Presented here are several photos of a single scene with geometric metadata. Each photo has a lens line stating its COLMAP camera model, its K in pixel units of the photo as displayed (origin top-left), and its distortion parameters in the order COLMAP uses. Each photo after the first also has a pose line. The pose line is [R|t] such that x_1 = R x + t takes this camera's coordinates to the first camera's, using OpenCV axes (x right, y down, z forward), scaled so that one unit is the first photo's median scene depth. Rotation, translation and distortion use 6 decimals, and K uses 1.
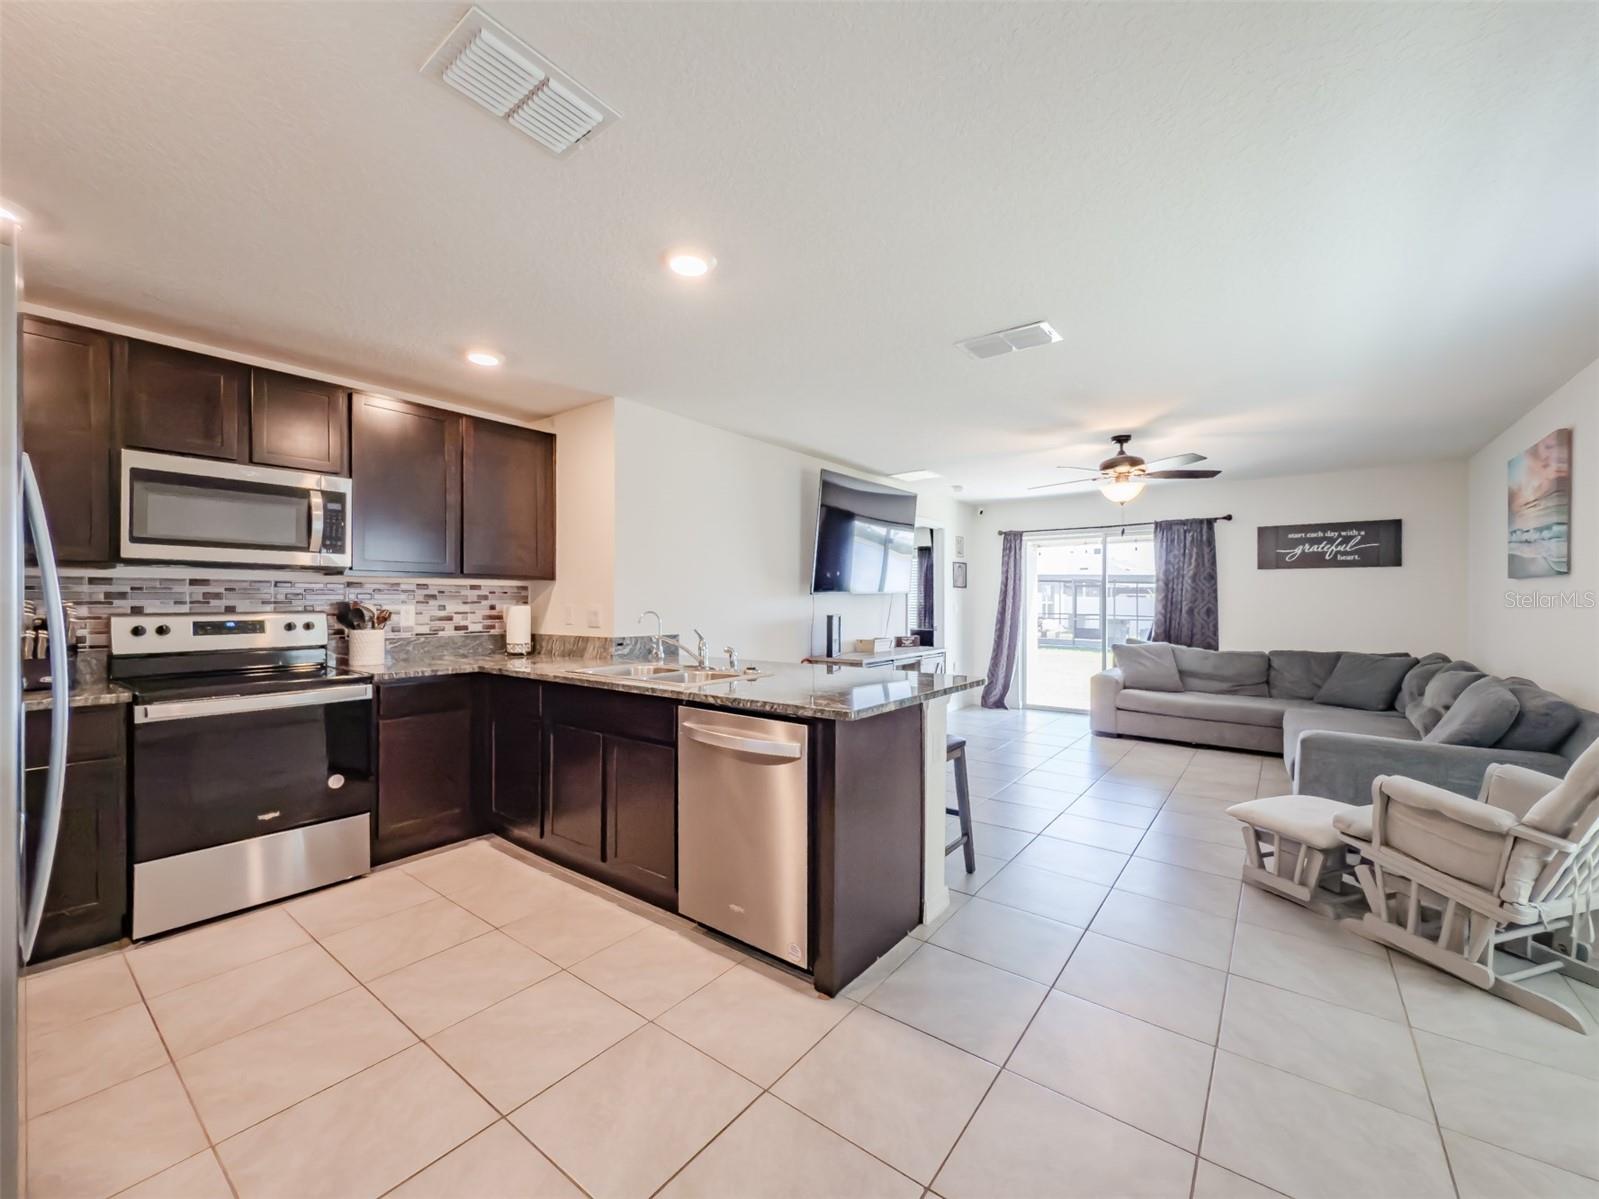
lens RADIAL K [[660.7, 0, 804.4], [0, 660.7, 603.5], [0, 0, 1]] dist [-0.011415, 0.000711]
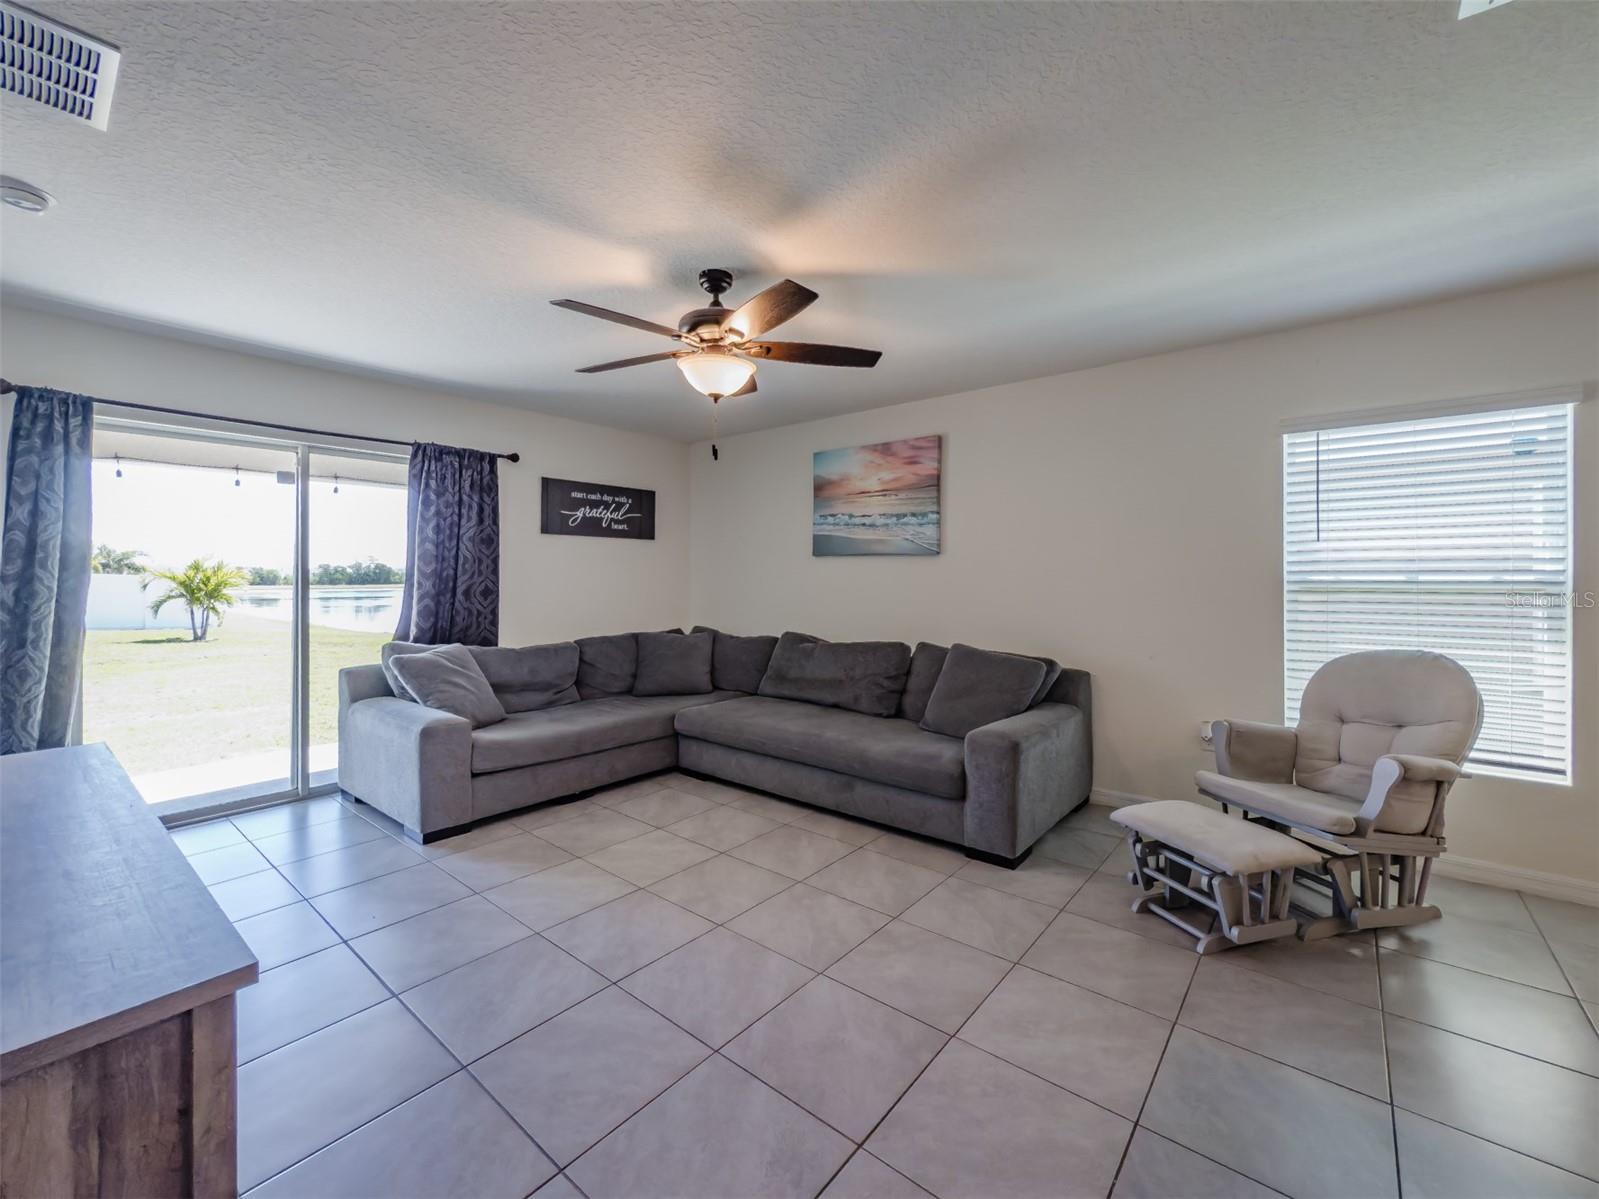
lens RADIAL K [[660.7, 0, 804.4], [0, 660.7, 579.9], [0, 0, 1]] dist [-0.011415, 0.000711]
pose [[0.053648, -0.006543, 0.998538, -0.050031], [0.002704, 0.999976, 0.006408, -0.003026], [-0.998556, 0.002356, 0.053665, 0.697270]]
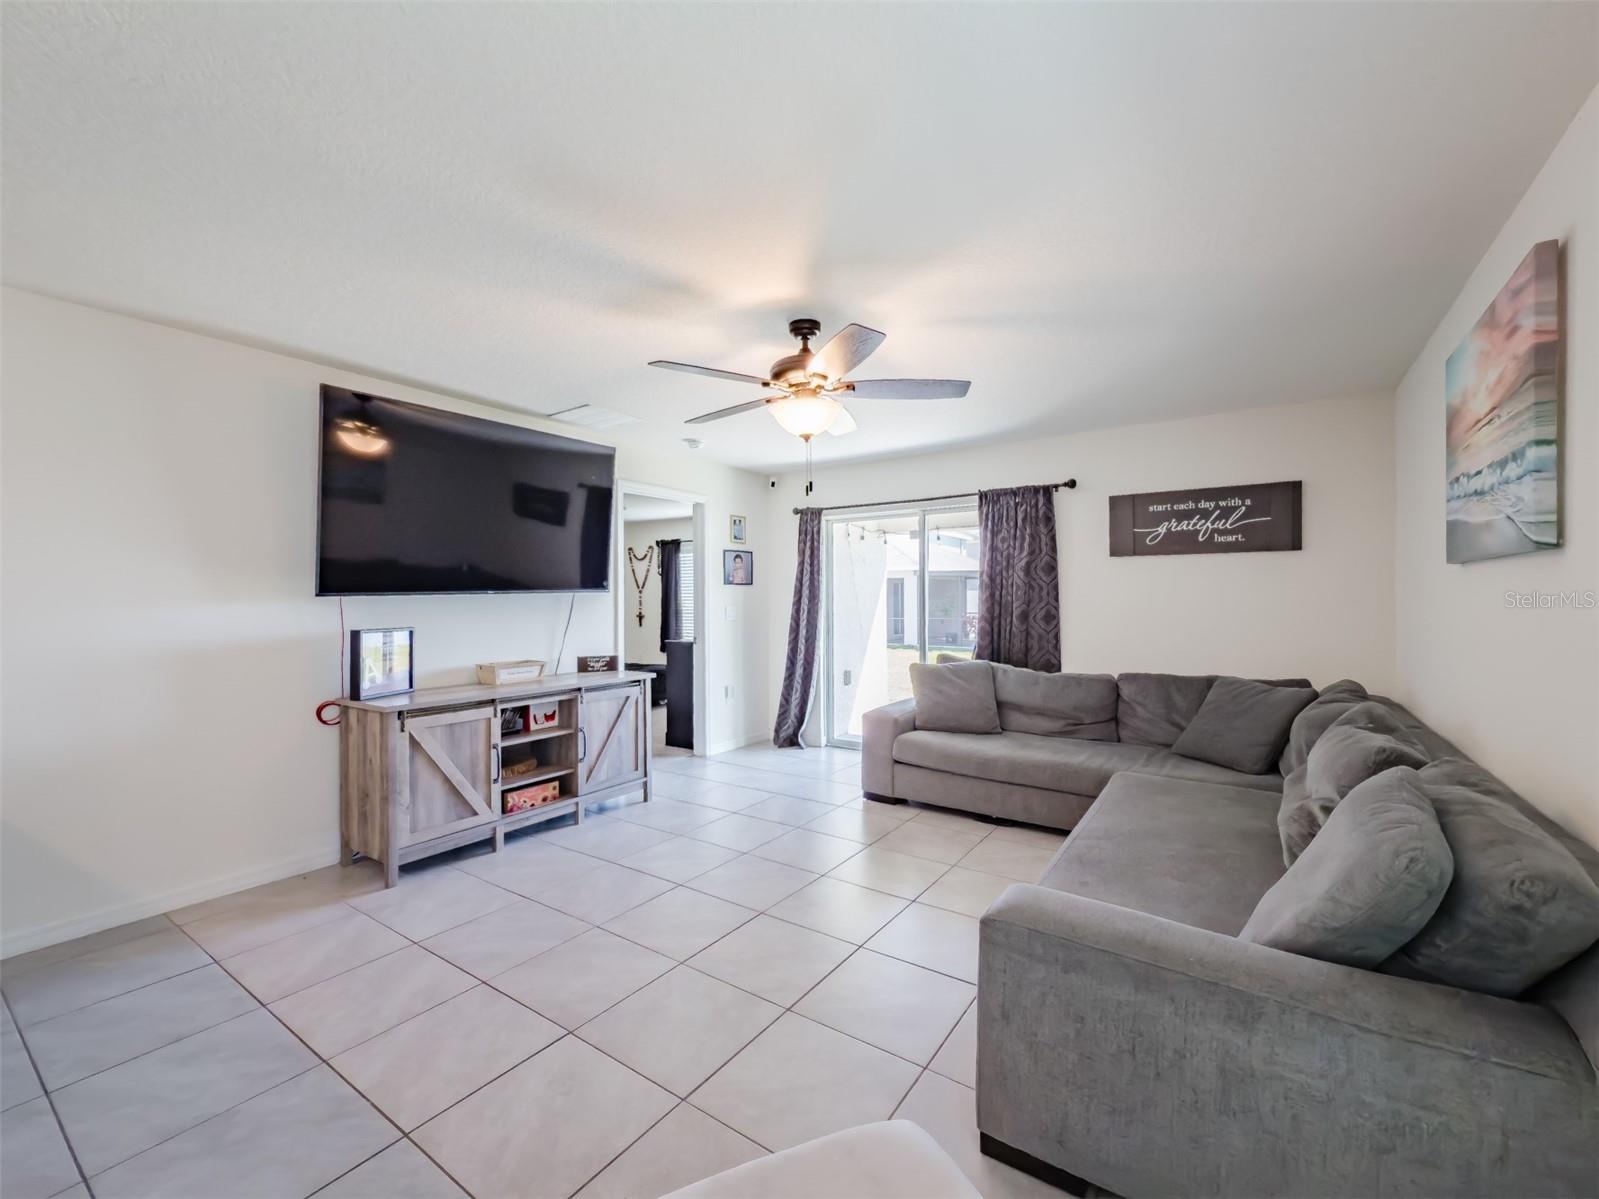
lens RADIAL K [[660.7, 0, 801.6], [0, 660.7, 603.7], [0, 0, 1]] dist [-0.011415, 0.000711]
pose [[0.999603, -0.004540, 0.027792, 0.358337], [0.004469, 0.999987, 0.002619, -0.005059], [-0.027803, -0.002493, 0.999610, 0.318912]]
